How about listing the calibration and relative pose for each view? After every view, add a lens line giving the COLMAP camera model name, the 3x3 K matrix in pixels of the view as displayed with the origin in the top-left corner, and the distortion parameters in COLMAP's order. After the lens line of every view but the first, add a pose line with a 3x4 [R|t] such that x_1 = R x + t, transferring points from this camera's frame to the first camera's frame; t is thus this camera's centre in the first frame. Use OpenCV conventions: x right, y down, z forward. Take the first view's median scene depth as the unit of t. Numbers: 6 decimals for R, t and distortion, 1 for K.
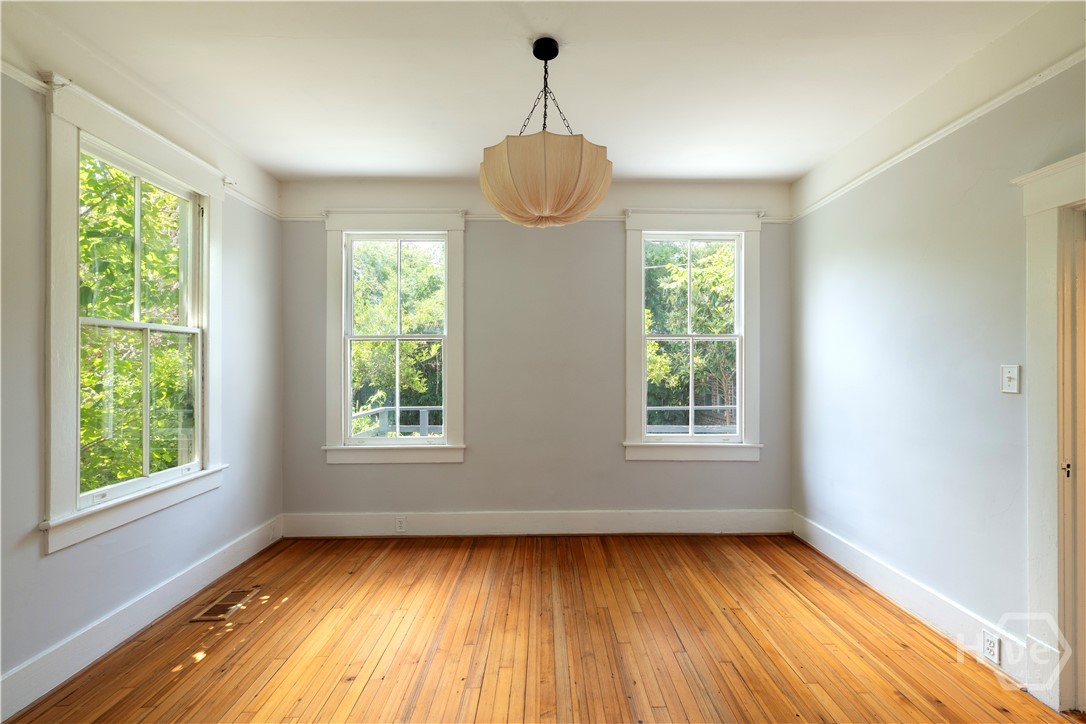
lens RADIAL K [[473.3, 0, 541.6], [0, 473.3, 368.5], [0, 0, 1]] dist [0.001223, -0.000228]
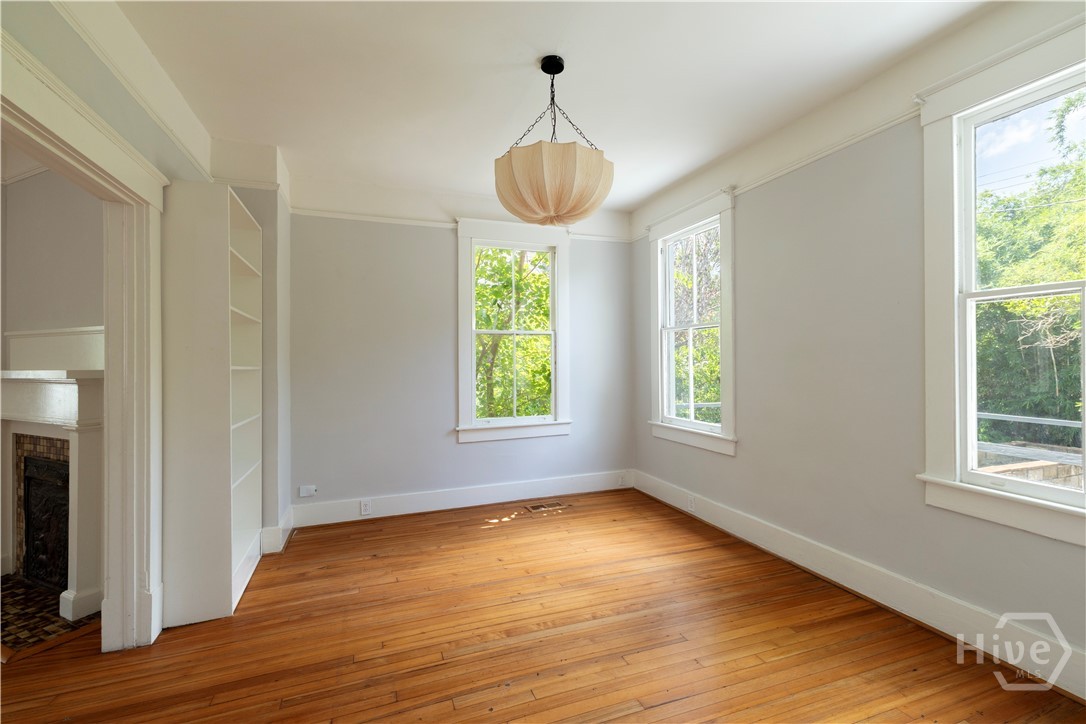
lens RADIAL K [[473.3, 0, 552.6], [0, 473.3, 358.6], [0, 0, 1]] dist [0.001223, -0.000228]
pose [[0.355453, -0.000170, -0.934694, 0.653387], [-0.000436, 1.000000, -0.000348, 0.007455], [0.934694, 0.000531, 0.355453, 0.377741]]
